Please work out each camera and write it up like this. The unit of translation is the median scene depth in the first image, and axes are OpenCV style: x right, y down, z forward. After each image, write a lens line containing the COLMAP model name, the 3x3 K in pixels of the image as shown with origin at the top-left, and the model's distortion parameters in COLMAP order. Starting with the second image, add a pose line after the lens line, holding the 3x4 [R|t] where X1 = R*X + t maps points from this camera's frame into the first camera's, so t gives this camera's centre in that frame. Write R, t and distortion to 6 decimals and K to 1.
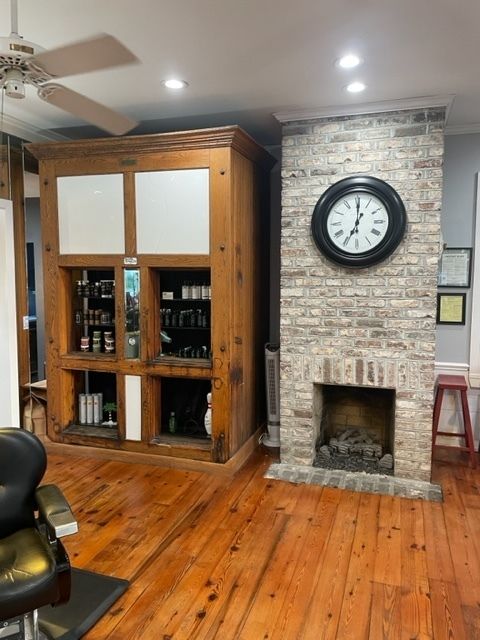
lens RADIAL K [[498.6, 0, 242.4], [0, 498.6, 318.6], [0, 0, 1]] dist [0.054282, -0.001456]
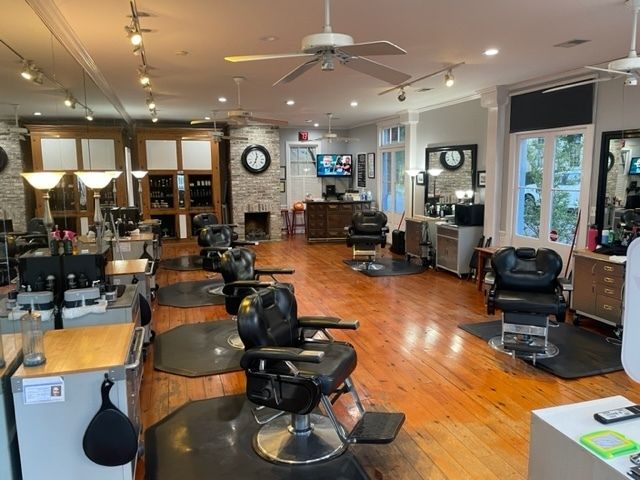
lens RADIAL K [[498.6, 0, 320.4], [0, 498.6, 239.6], [0, 0, 1]] dist [0.054282, -0.001456]
pose [[0.820846, -0.090468, 0.563939, -1.191140], [0.059878, 0.995565, 0.072553, 0.100924], [-0.568002, -0.025787, 0.822623, -1.728732]]
